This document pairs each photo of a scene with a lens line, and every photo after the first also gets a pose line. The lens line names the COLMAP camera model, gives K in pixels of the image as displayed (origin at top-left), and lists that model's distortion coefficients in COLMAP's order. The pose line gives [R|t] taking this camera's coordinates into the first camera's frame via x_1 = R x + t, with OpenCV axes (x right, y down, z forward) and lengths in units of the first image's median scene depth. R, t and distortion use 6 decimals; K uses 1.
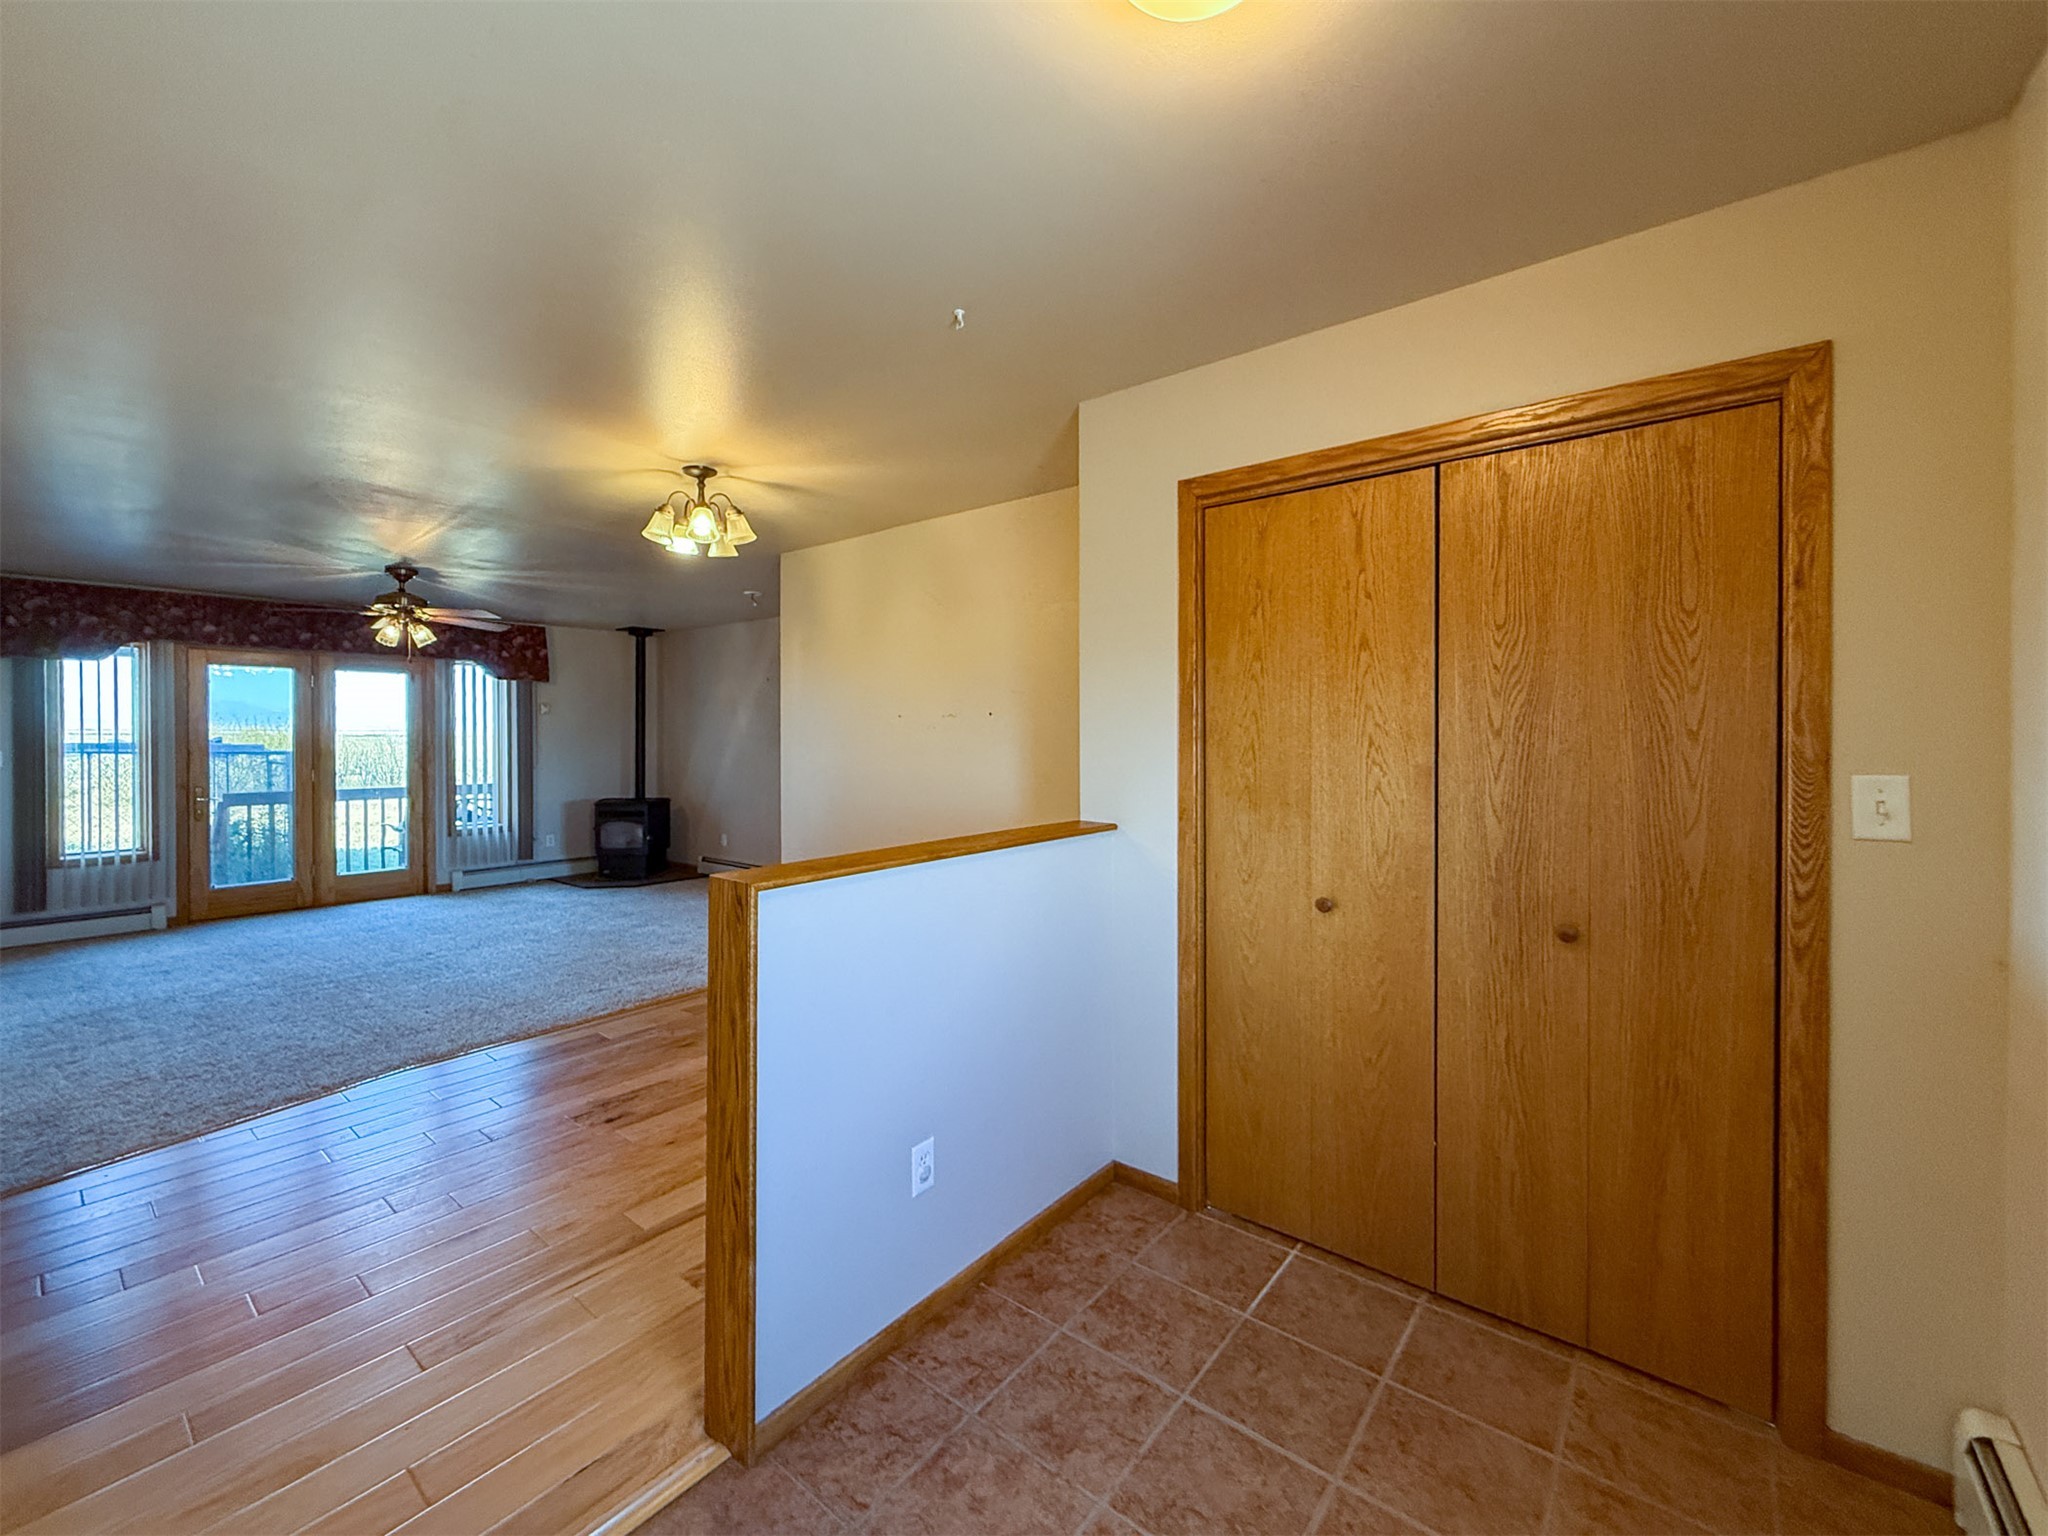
lens RADIAL K [[832.1, 0, 1030.6], [0, 832.1, 741.1], [0, 0, 1]] dist [-0.000734, -0.000163]
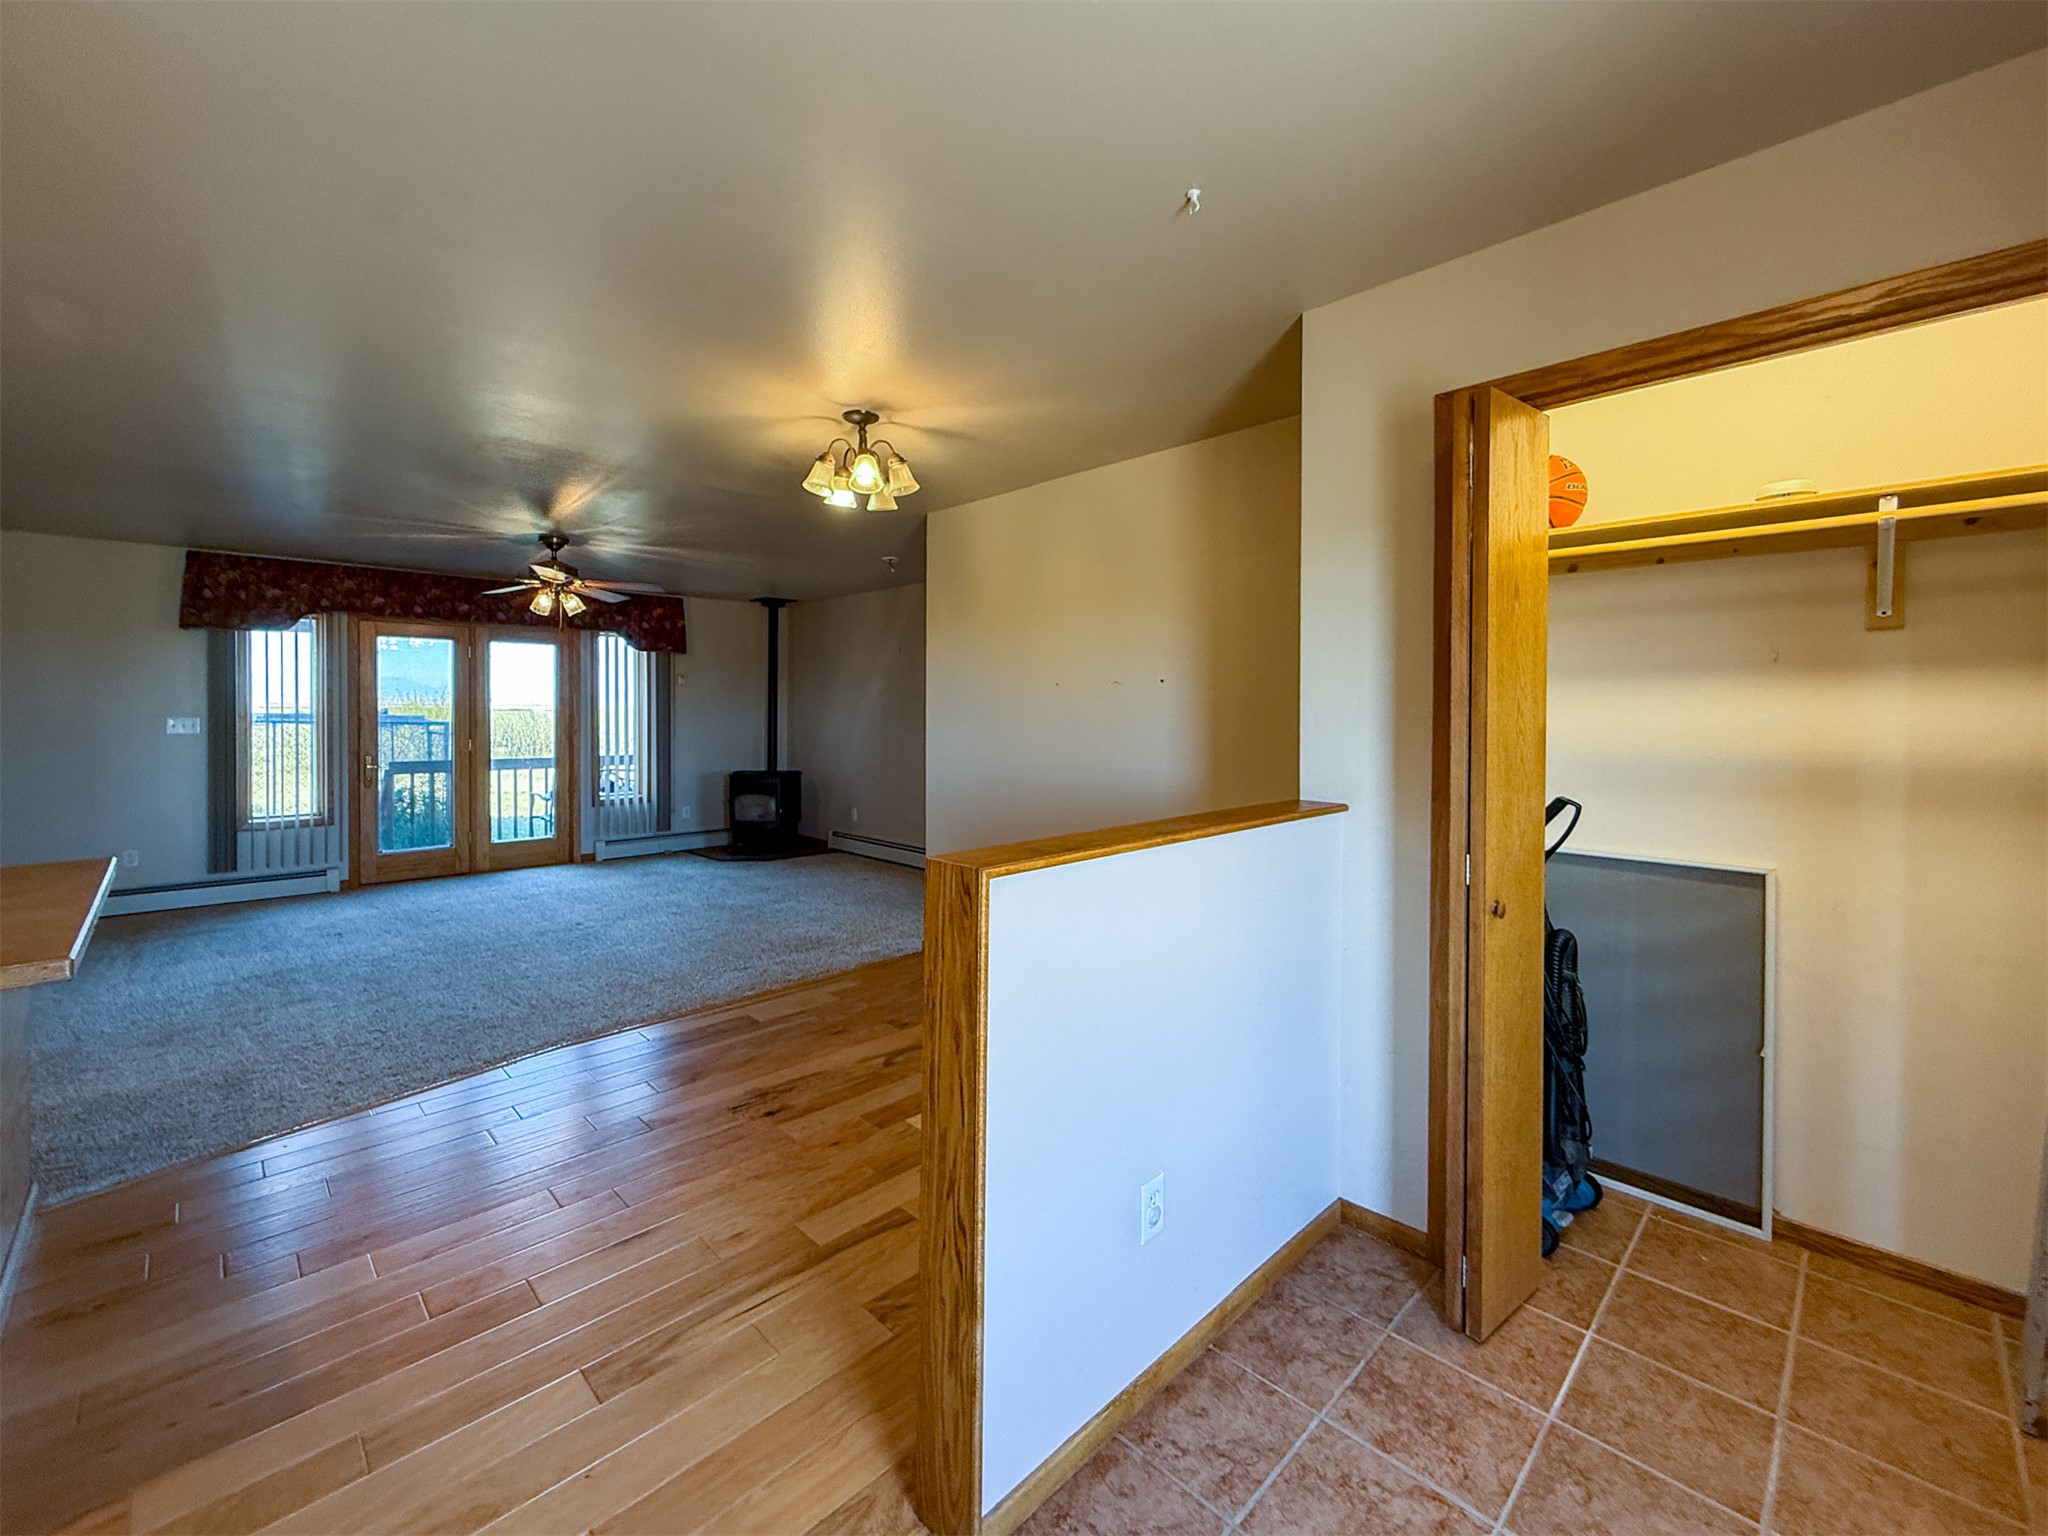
lens RADIAL K [[847.1, 0, 1041.9], [0, 847.1, 719.4], [0, 0, 1]] dist [0.000007, -0.000463]
pose [[0.993715, 0.004334, -0.111859, -0.089466], [-0.004181, 0.999990, 0.001606, 0.010087], [0.111865, -0.001128, 0.993723, 0.083330]]
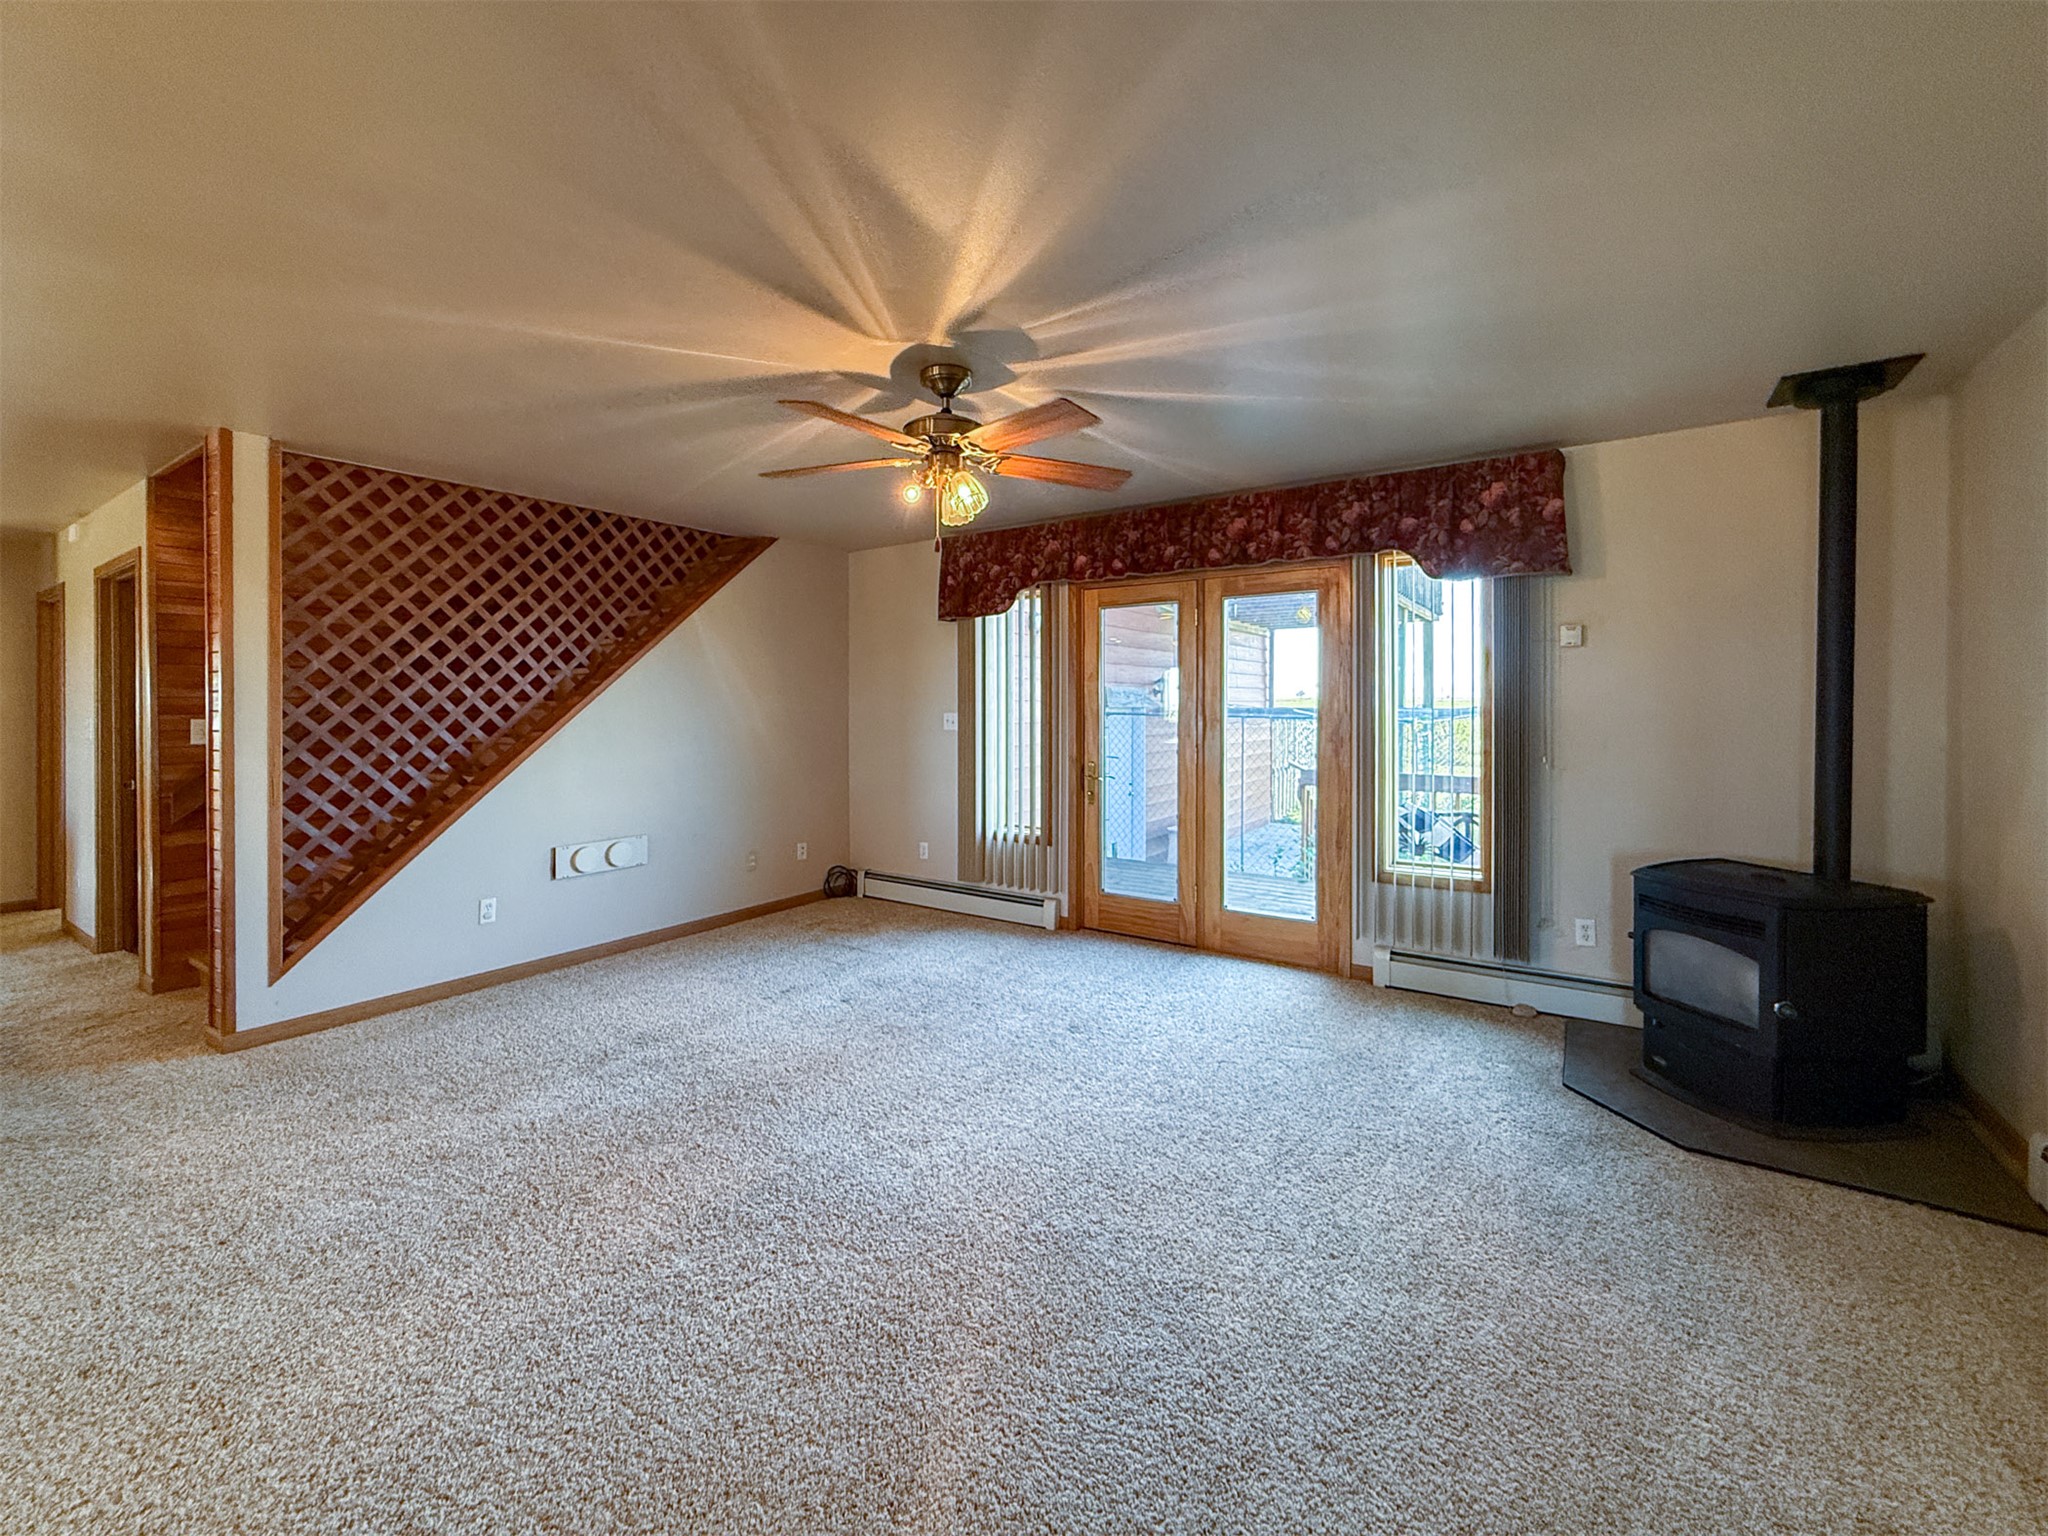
lens RADIAL K [[818.8, 0, 1025.3], [0, 818.8, 713.4], [0, 0, 1]] dist [-0.000470, -0.000075]
pose [[0.078173, 0.007124, -0.996914, -0.368607], [-0.008263, 0.999945, 0.006498, 0.006316], [0.996906, 0.007729, 0.078227, 1.476201]]
